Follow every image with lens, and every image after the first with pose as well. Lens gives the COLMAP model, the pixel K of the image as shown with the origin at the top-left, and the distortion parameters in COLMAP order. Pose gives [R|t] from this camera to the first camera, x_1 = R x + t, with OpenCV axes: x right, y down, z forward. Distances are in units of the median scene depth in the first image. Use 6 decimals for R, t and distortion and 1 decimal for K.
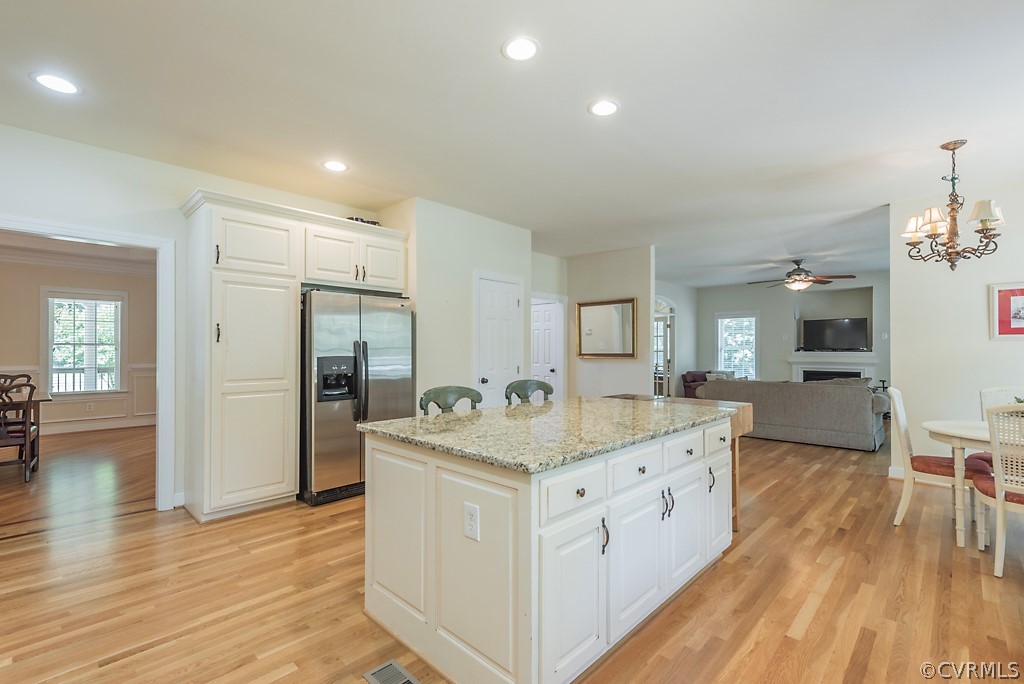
lens RADIAL K [[457.2, 0, 510.7], [0, 457.2, 345.1], [0, 0, 1]] dist [0.016842, -0.006300]
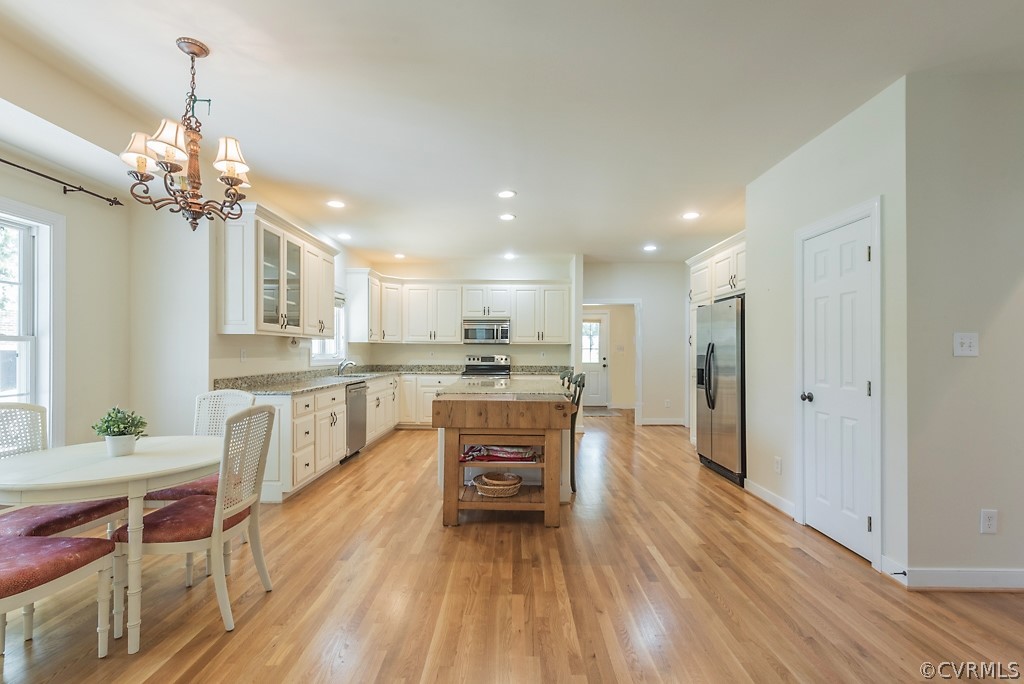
lens RADIAL K [[457.2, 0, 497.4], [0, 457.2, 353.4], [0, 0, 1]] dist [0.016842, -0.006300]
pose [[-0.738332, -0.000485, -0.674437, 1.081395], [0.003730, 0.999982, -0.004802, 0.027682], [0.674427, -0.006061, -0.738317, 1.802169]]
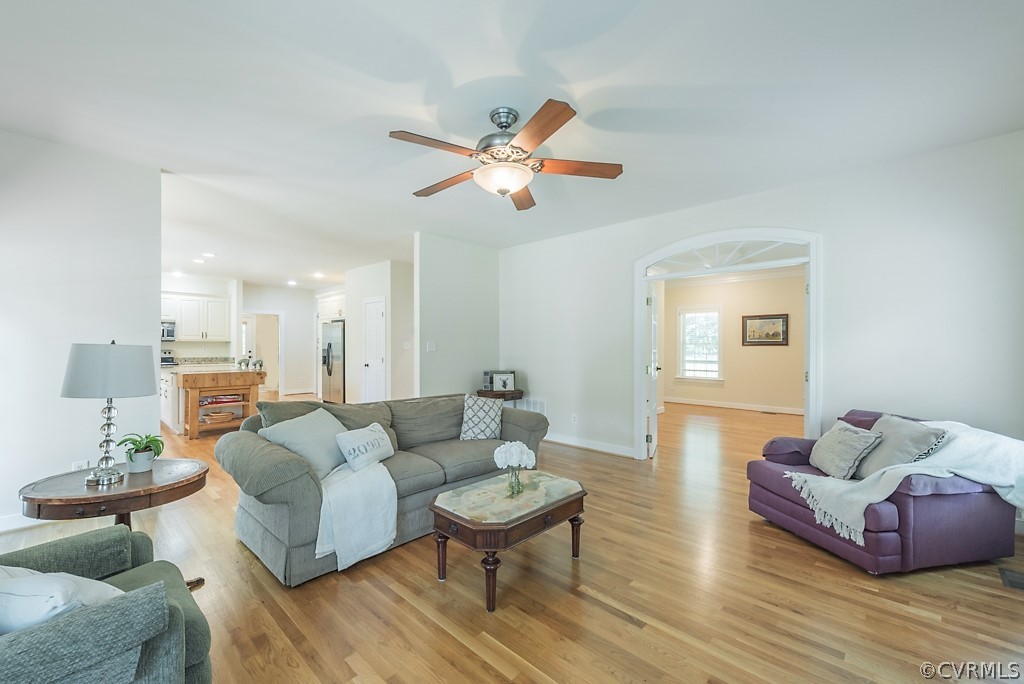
lens RADIAL K [[425.2, 0, 520.6], [0, 425.2, 346.0], [0, 0, 1]] dist [0.014984, -0.000017]
pose [[0.024824, -0.000987, -0.999691, 2.323231], [0.006300, 0.999980, -0.000831, 0.018674], [0.999672, -0.006278, 0.024830, 2.325009]]
